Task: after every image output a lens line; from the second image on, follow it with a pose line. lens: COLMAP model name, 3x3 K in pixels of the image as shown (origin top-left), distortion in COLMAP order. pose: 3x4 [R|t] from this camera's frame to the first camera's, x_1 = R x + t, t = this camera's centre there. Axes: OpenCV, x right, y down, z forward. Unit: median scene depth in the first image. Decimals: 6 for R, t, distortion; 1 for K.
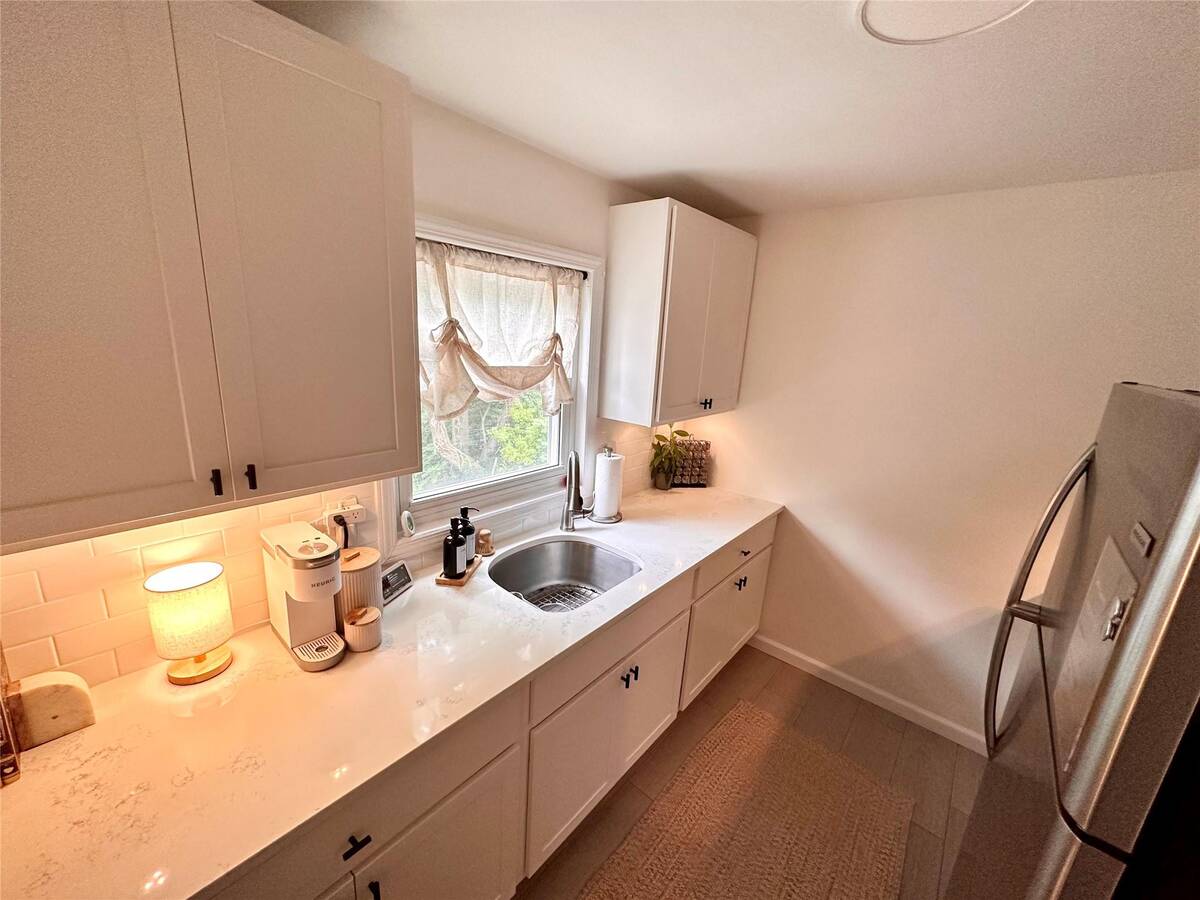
lens RADIAL K [[479.4, 0, 600.2], [0, 479.4, 450.8], [0, 0, 1]] dist [-0.001163, 0.000542]
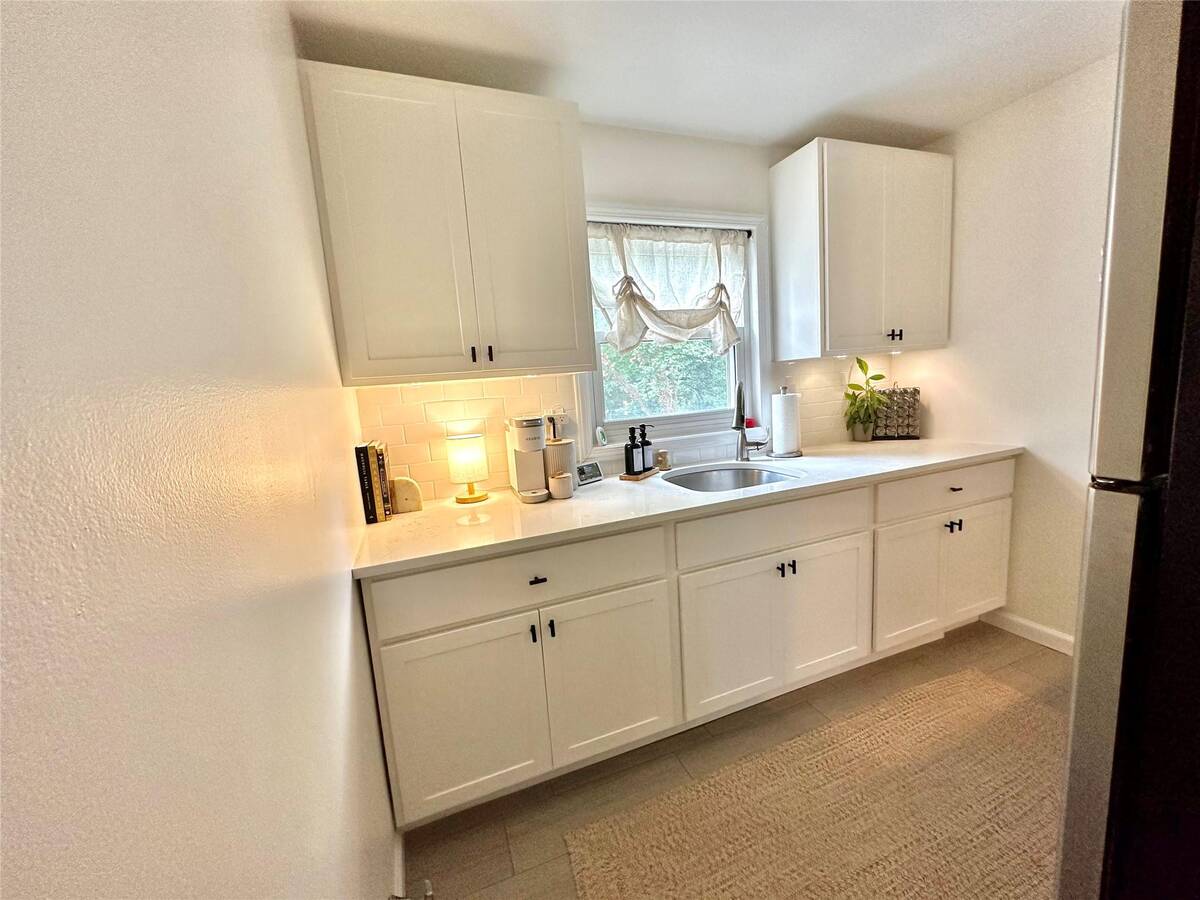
lens RADIAL K [[479.4, 0, 600.0], [0, 479.4, 451.2], [0, 0, 1]] dist [-0.001163, 0.000542]
pose [[0.870401, -0.051720, -0.489620, 0.209594], [0.002426, 0.994905, -0.100784, 0.286765], [0.492338, 0.086534, 0.866092, -0.120852]]
